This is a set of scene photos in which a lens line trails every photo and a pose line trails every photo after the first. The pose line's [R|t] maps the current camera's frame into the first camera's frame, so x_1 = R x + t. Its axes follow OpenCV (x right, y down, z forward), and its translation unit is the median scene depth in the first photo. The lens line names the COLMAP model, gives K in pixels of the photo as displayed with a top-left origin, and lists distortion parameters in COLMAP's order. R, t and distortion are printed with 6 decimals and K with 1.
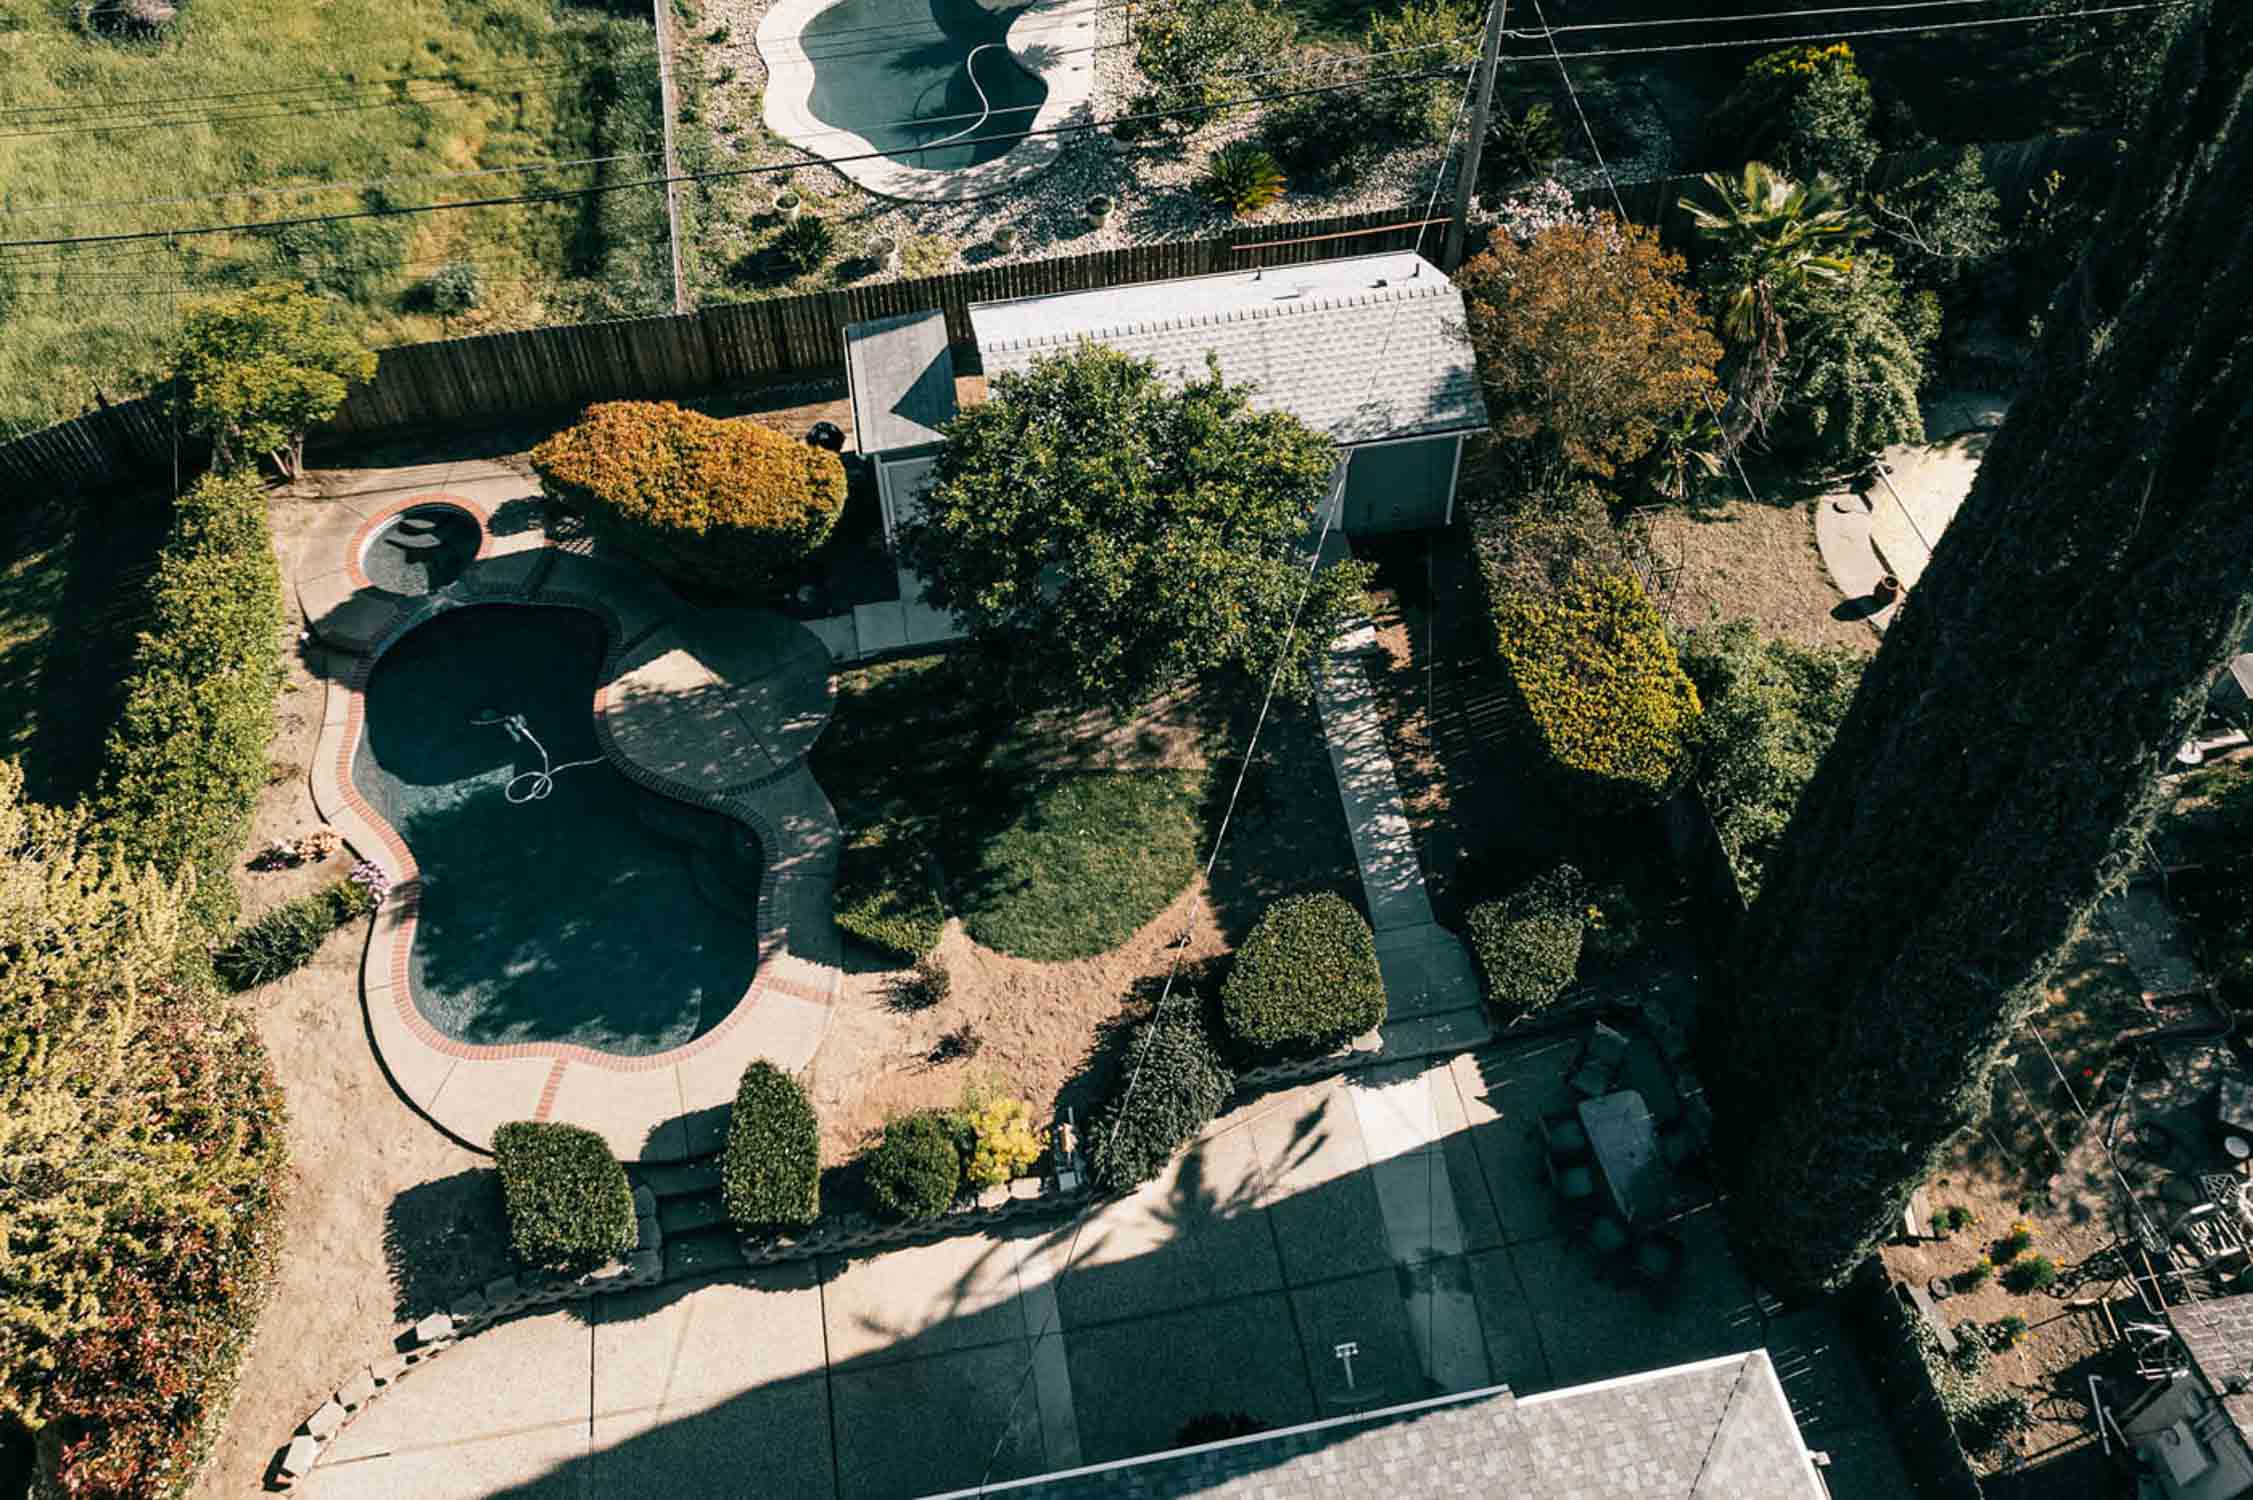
lens RADIAL K [[1945.5, 0, 1124.9], [0, 1945.5, 490.5], [0, 0, 1]] dist [-0.059327, 0.024596]
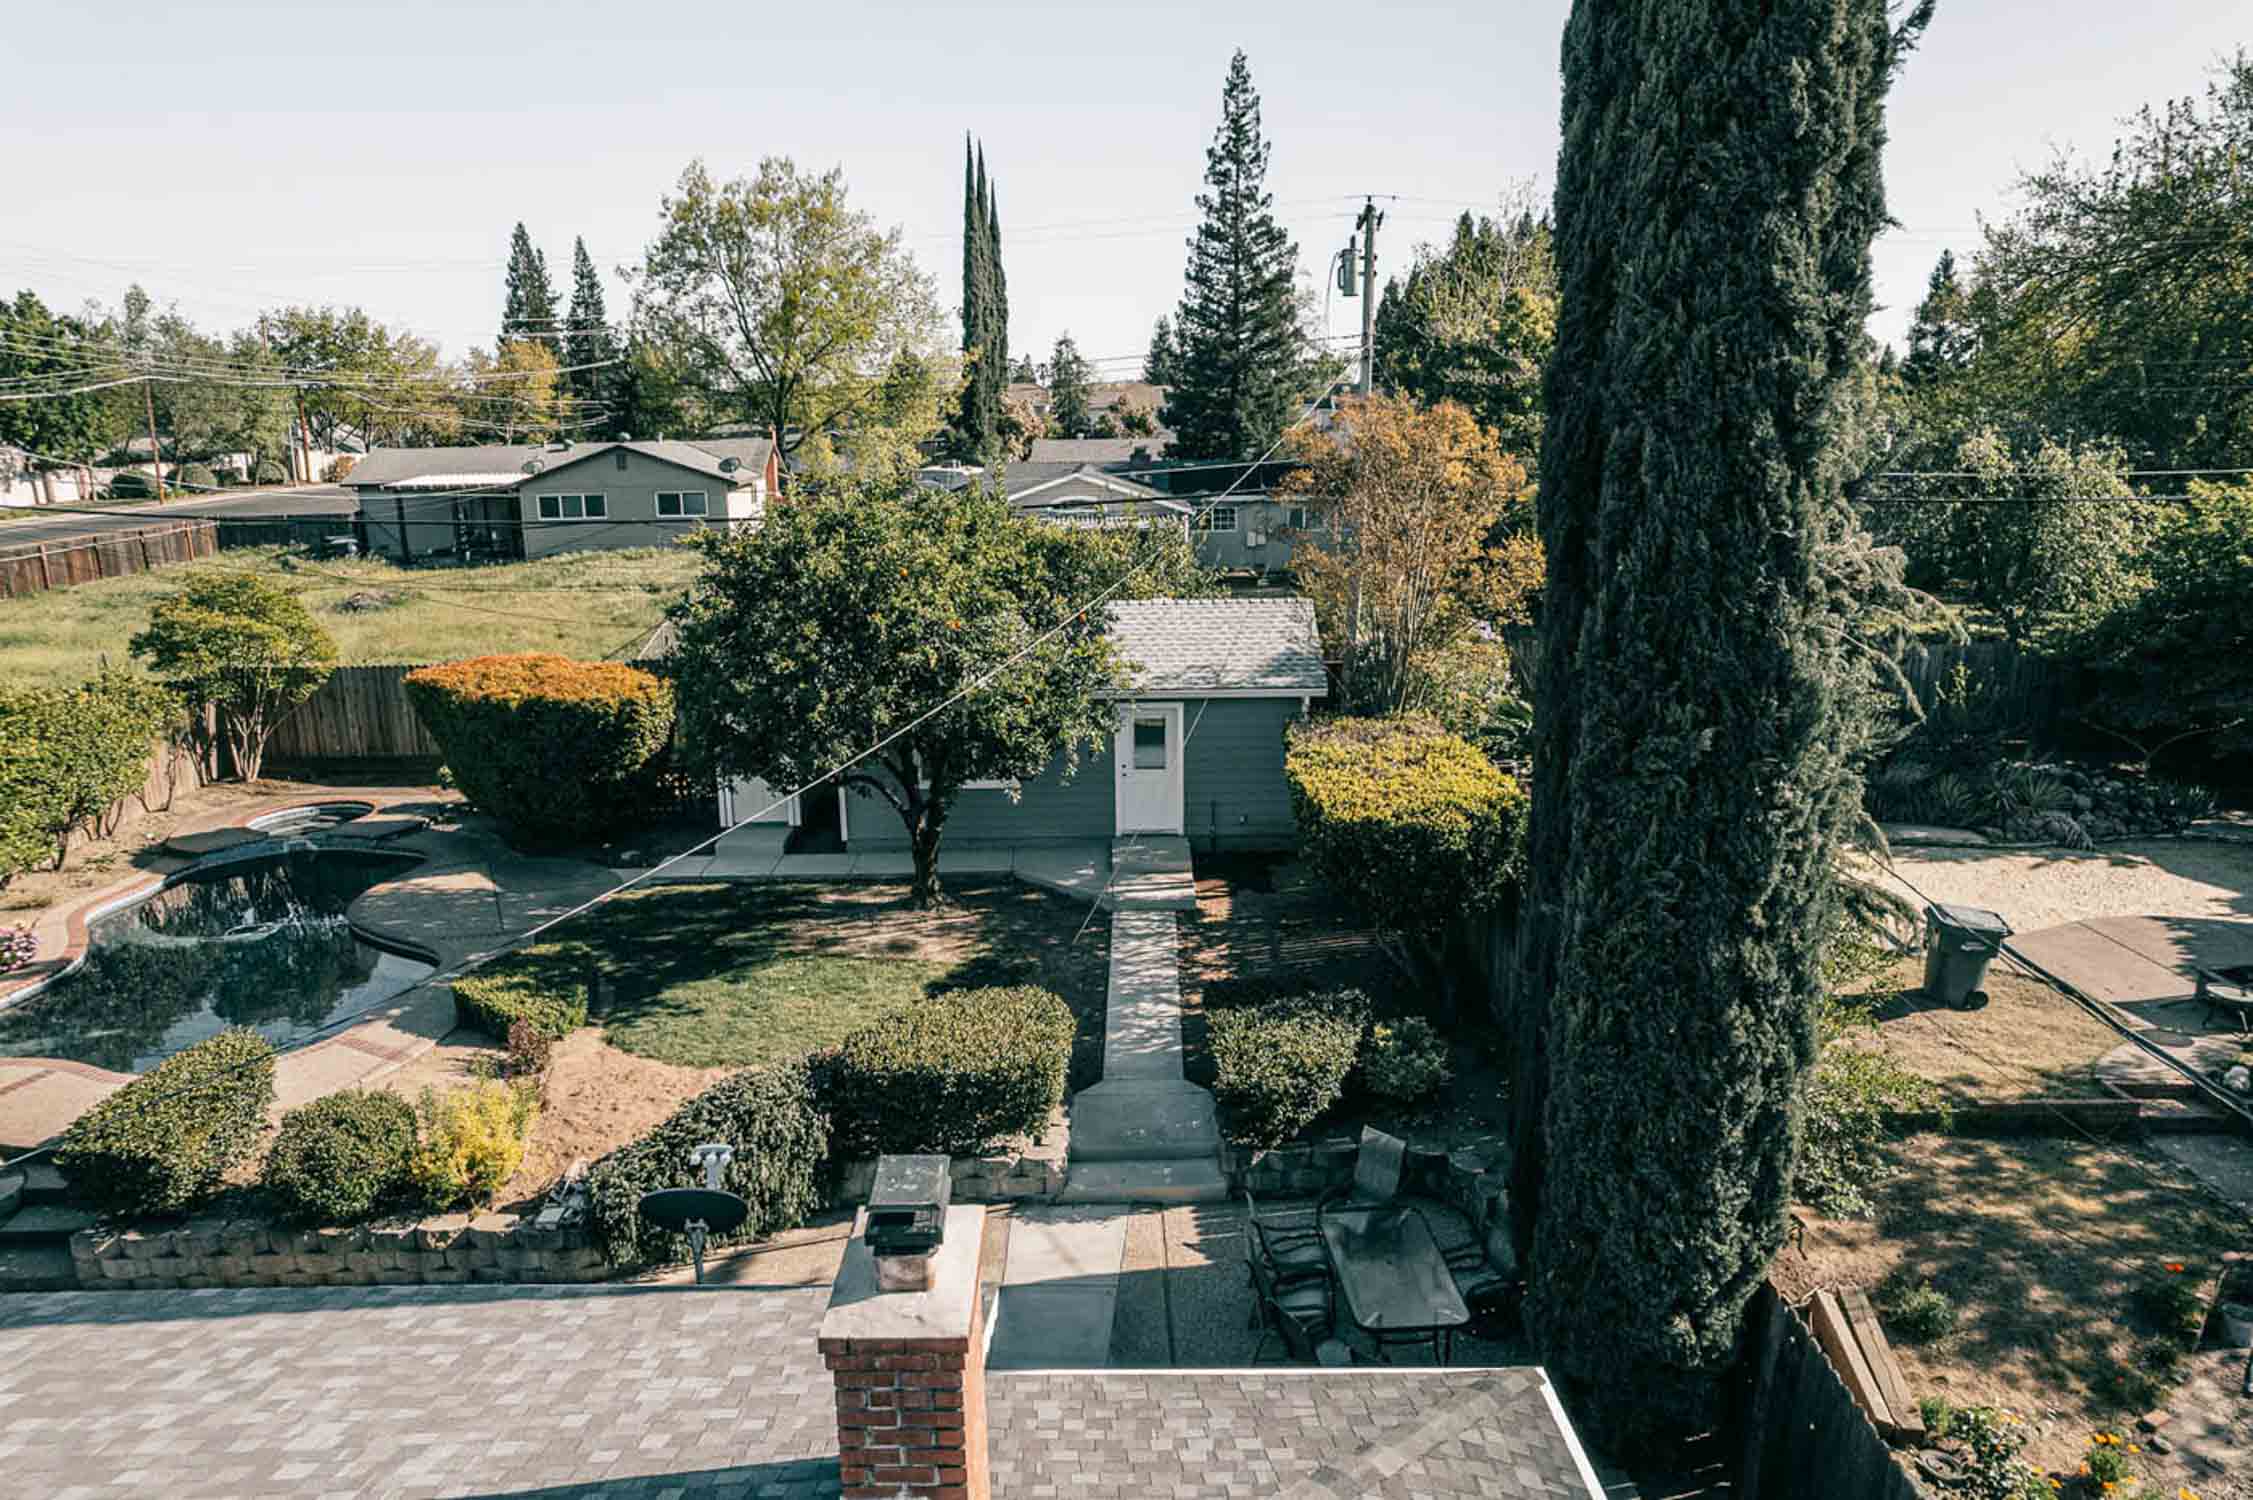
lens RADIAL K [[1440.4, 0, 1122.9], [0, 1440.4, 759.9], [0, 0, 1]] dist [-0.071884, 0.061839]
pose [[0.986460, 0.040784, -0.158853, 0.223648], [-0.121122, 0.834210, -0.537980, 0.428310], [0.110576, 0.549937, 0.827854, 0.469979]]
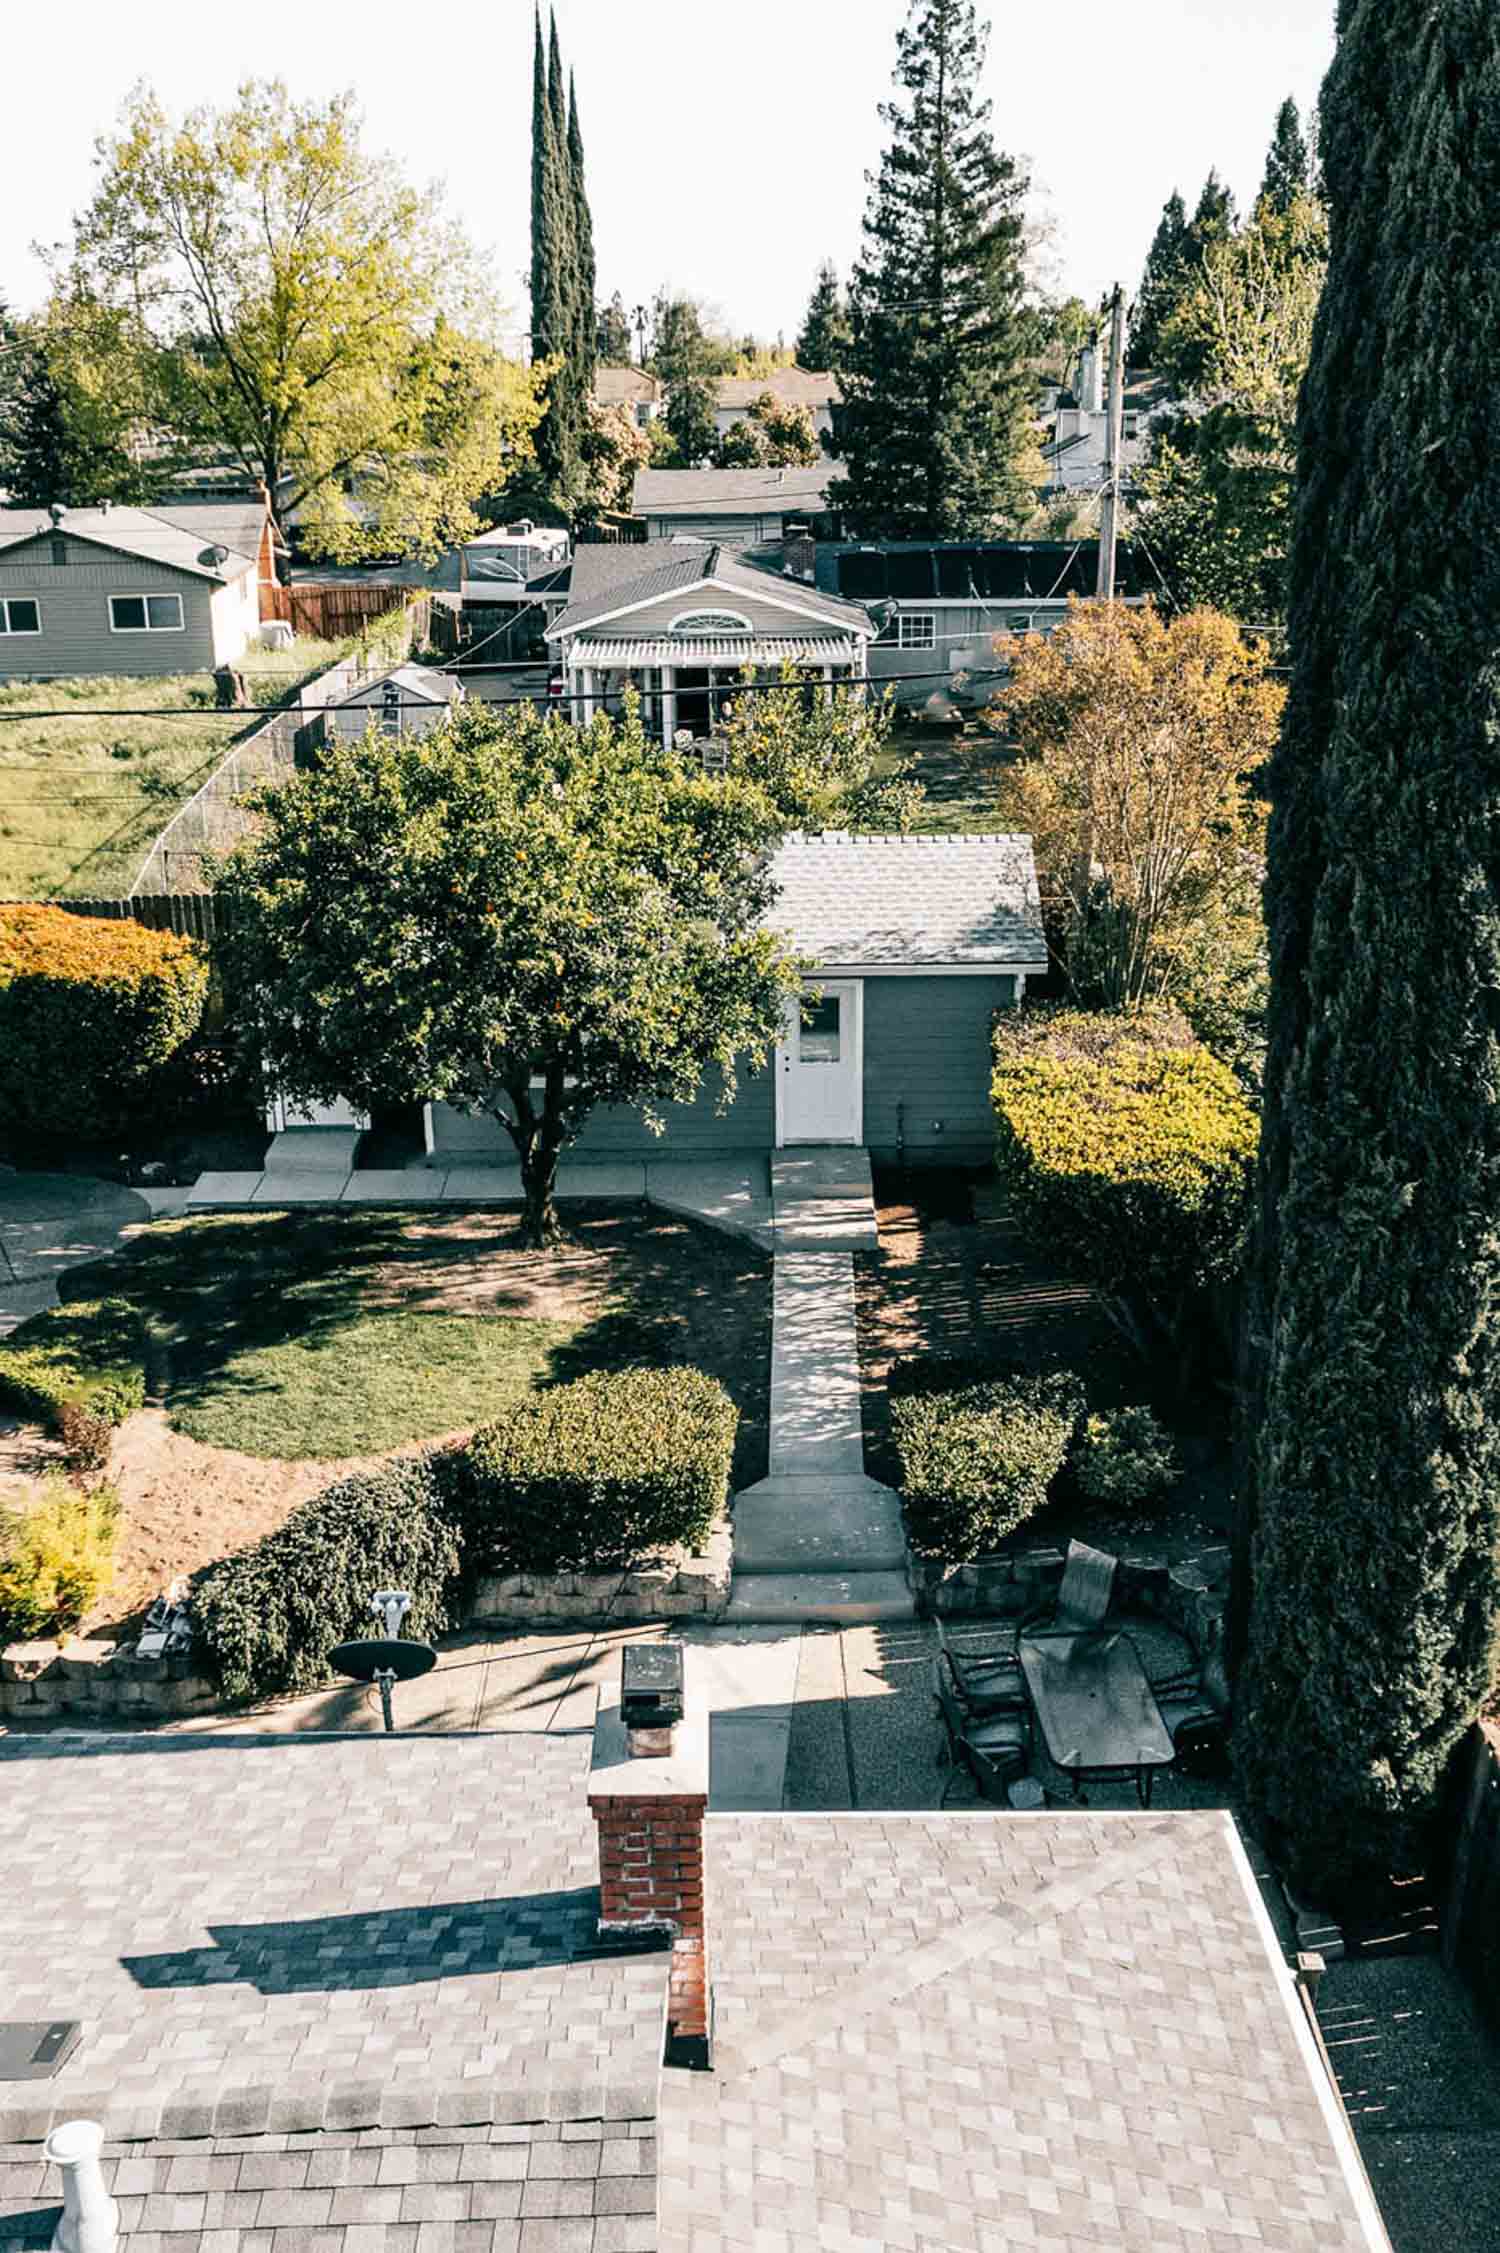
lens RADIAL K [[2155.1, 0, 764.2], [0, 2155.1, 1140.1], [0, 0, 1]] dist [-0.048121, 0.000000]
pose [[0.986629, 0.058313, -0.152194, 0.232583], [-0.121164, 0.886985, -0.445619, 0.451418], [0.109008, 0.458101, 0.882191, 0.321023]]
